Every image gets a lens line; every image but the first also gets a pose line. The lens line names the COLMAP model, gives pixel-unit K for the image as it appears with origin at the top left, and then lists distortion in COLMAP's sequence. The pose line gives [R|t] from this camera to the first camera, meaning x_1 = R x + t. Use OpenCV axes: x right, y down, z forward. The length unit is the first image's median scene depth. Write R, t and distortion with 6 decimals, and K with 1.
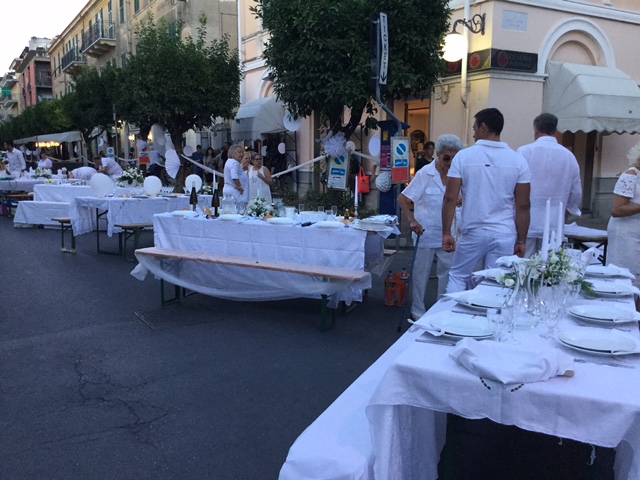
lens RADIAL K [[579.5, 0, 328.9], [0, 579.5, 239.8], [0, 0, 1]] dist [0.121839, -0.214627]
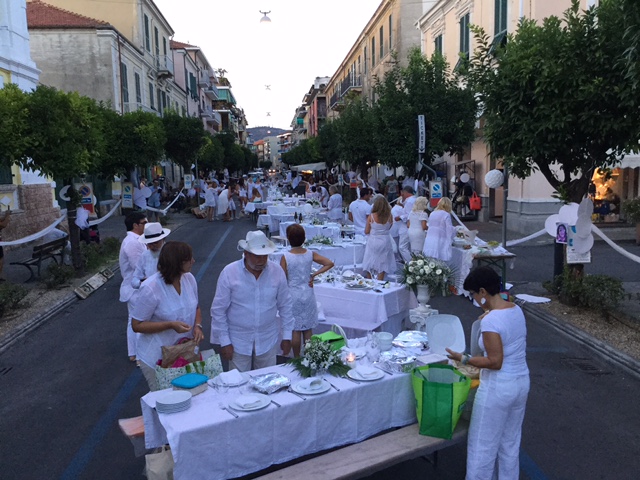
lens RADIAL K [[577.6, 0, 323.2], [0, 577.6, 242.8], [0, 0, 1]] dist [0.154780, -0.312285]
pose [[0.892301, 0.032693, -0.450256, 0.328306], [-0.036424, 0.999336, 0.000379, 0.011546], [0.449970, 0.016062, 0.892899, -0.380316]]
